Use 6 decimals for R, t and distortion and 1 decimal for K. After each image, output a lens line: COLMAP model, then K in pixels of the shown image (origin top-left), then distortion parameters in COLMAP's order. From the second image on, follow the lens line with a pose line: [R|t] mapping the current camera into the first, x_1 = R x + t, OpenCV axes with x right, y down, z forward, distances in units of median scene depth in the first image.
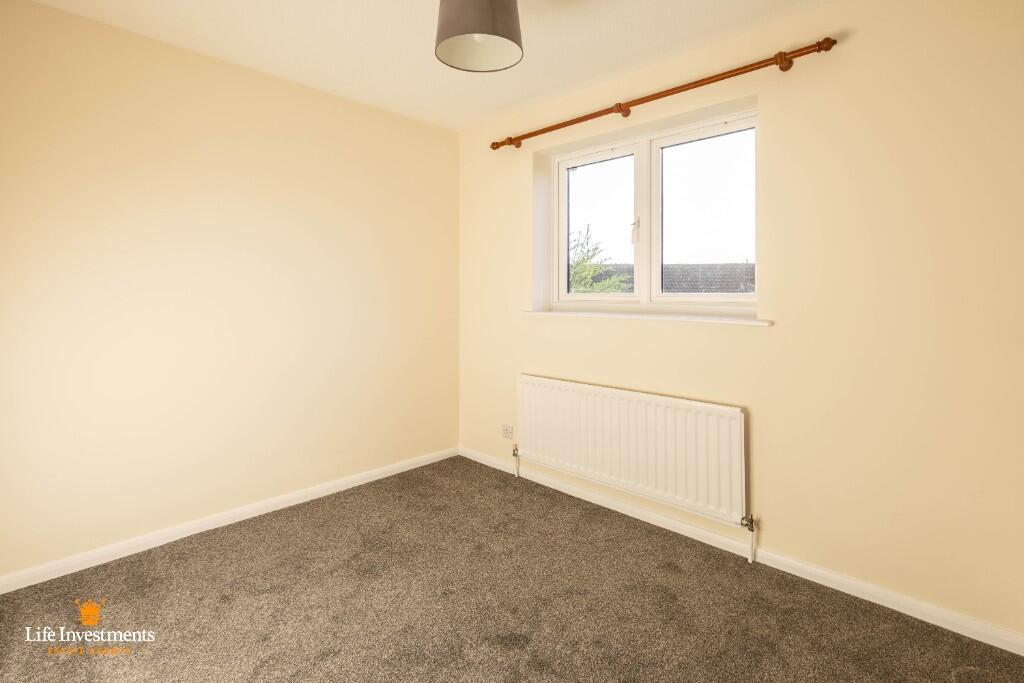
lens RADIAL K [[485.3, 0, 511.4], [0, 485.3, 287.1], [0, 0, 1]] dist [0.002200, 0.000252]
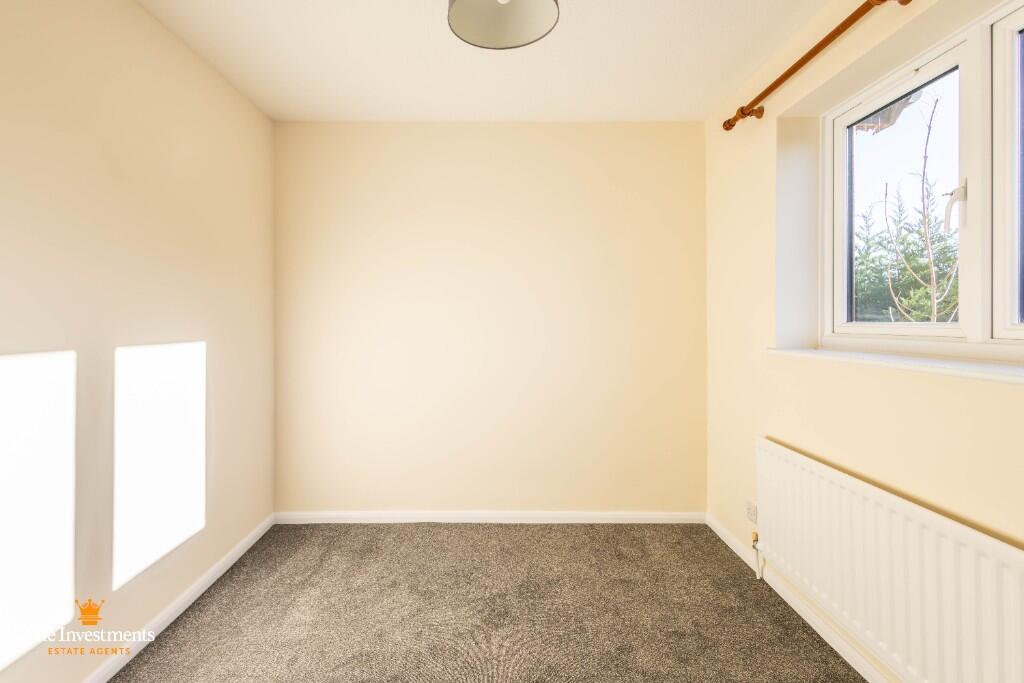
lens RADIAL K [[476.5, 0, 509.7], [0, 476.5, 317.3], [0, 0, 1]] dist [0.002682, 0.000255]
pose [[0.694333, -0.007435, -0.719615, 0.268500], [0.012256, 0.999924, 0.001495, -0.000307], [0.719549, -0.009858, 0.694372, 0.254067]]
